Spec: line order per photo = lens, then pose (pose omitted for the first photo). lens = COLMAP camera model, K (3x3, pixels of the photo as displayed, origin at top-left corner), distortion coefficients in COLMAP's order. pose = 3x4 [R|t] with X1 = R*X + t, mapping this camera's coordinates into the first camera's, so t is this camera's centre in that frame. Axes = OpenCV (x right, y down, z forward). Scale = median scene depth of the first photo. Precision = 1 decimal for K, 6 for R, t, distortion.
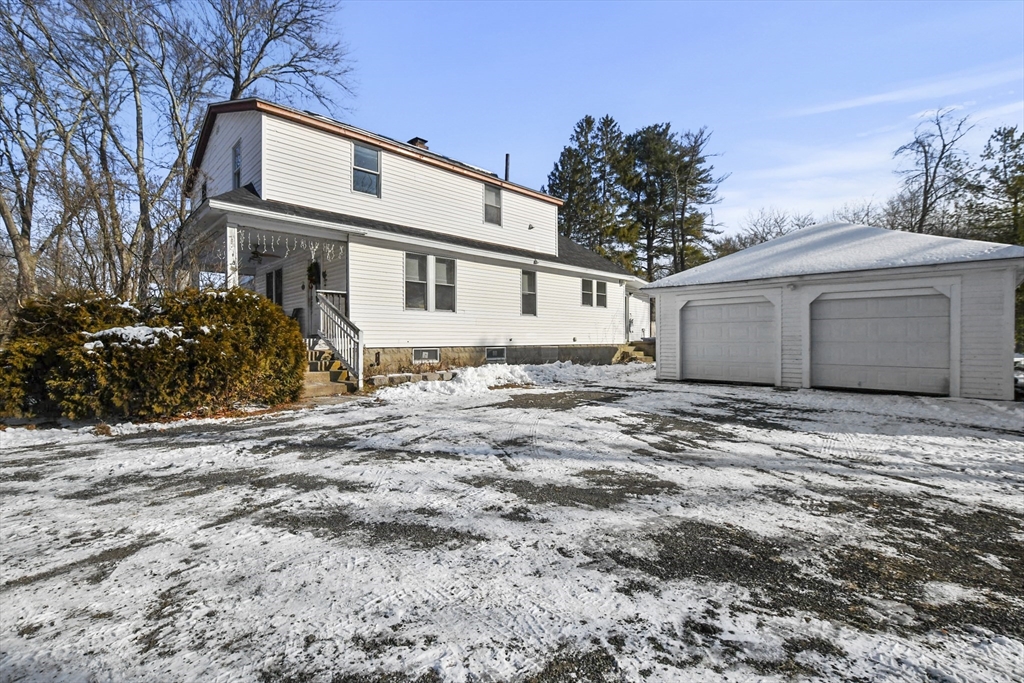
lens RADIAL K [[449.9, 0, 512.0], [0, 449.9, 341.5], [0, 0, 1]] dist [-0.003010, 0.000087]
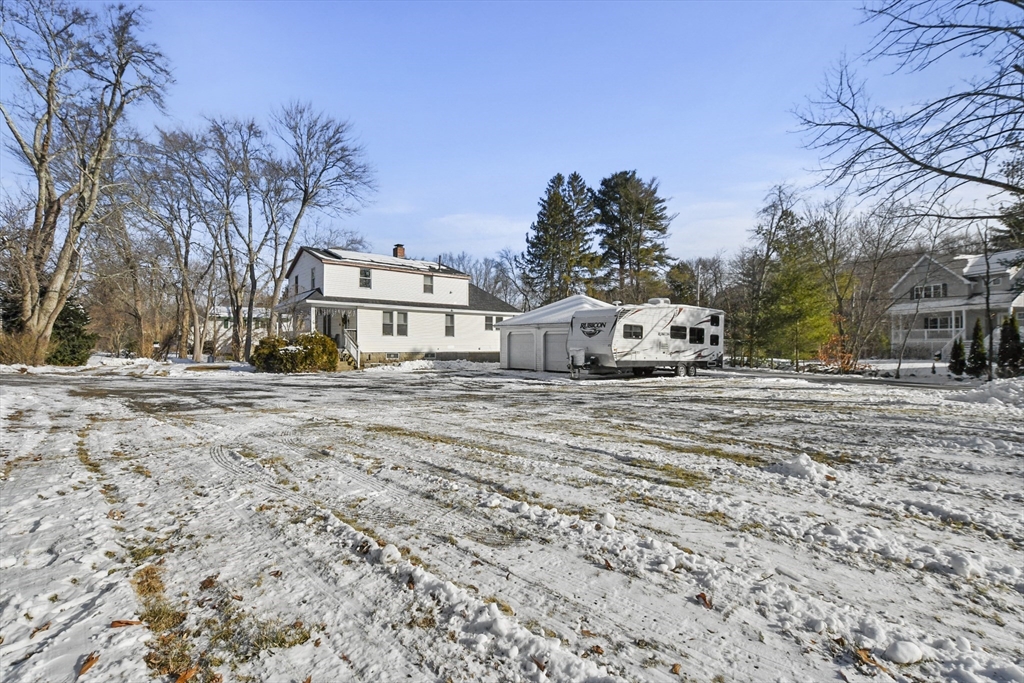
lens RADIAL K [[449.9, 0, 512.0], [0, 449.9, 341.5], [0, 0, 1]] dist [-0.003010, 0.000087]
pose [[0.996078, 0.005260, -0.088320, 0.556564], [-0.006085, 0.999940, -0.009076, -0.023202], [0.088267, 0.009578, 0.996051, -1.092932]]
